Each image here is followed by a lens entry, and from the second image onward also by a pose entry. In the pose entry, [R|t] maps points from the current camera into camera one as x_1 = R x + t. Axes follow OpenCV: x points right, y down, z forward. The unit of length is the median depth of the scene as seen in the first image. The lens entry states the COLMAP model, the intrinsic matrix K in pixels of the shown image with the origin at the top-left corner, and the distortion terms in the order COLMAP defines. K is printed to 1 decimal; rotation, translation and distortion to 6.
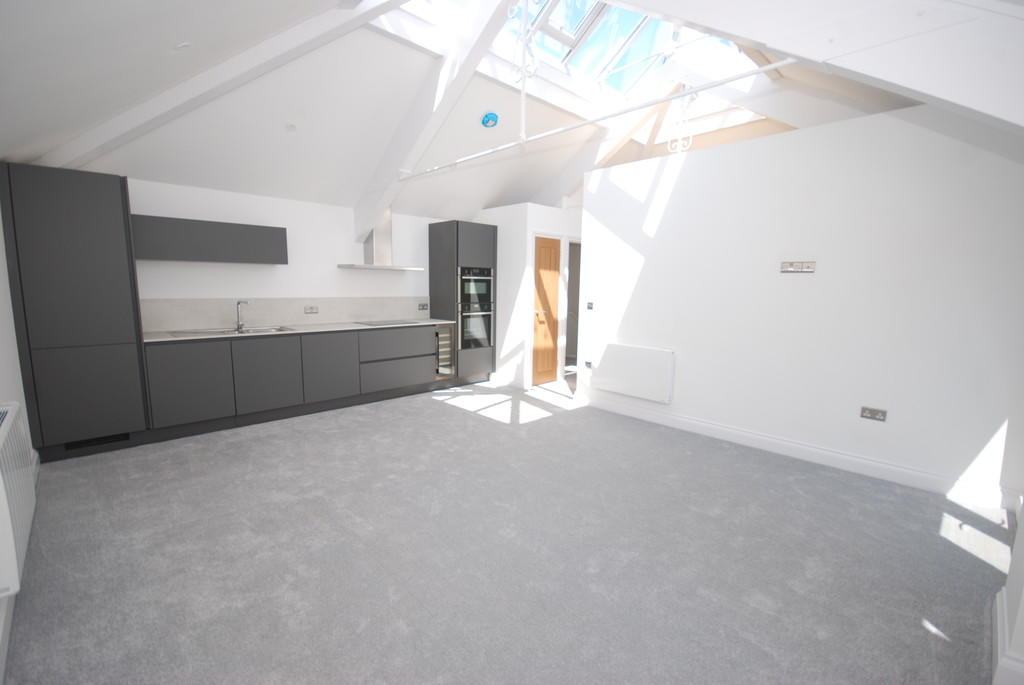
lens RADIAL K [[450.1, 0, 512.0], [0, 450.1, 342.5], [0, 0, 1]] dist [0.003494, 0.000187]
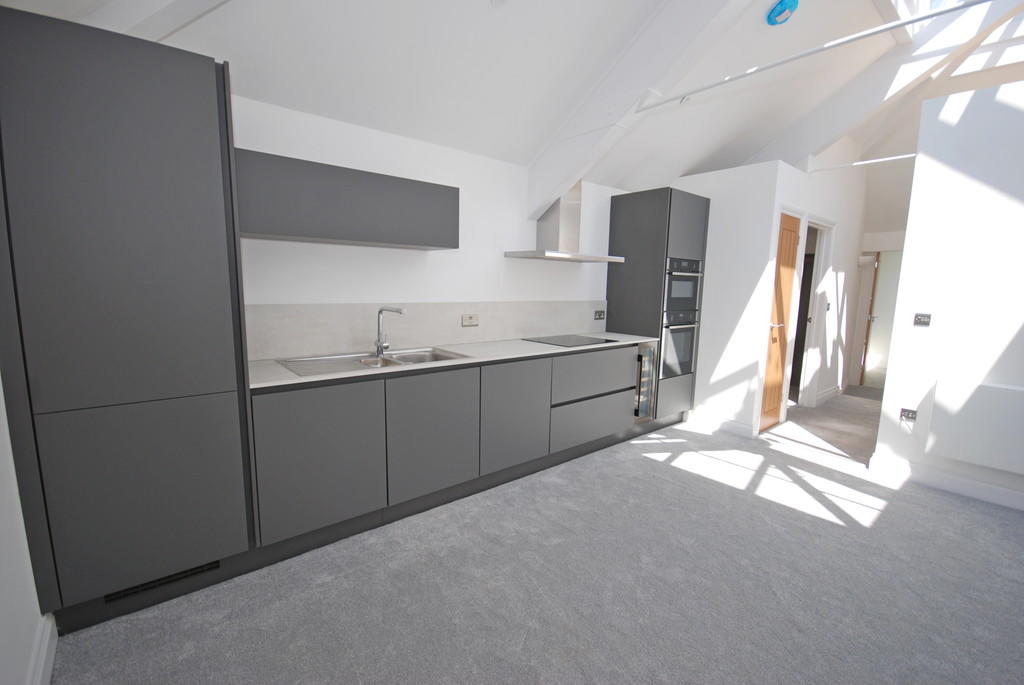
lens RADIAL K [[447.7, 0, 512.0], [0, 447.7, 342.5], [0, 0, 1]] dist [-0.002096, -0.000149]
pose [[0.998206, 0.013373, -0.058363, -0.334713], [-0.013410, 0.999910, -0.000244, -0.040553], [0.058355, 0.001026, 0.998295, 0.345940]]
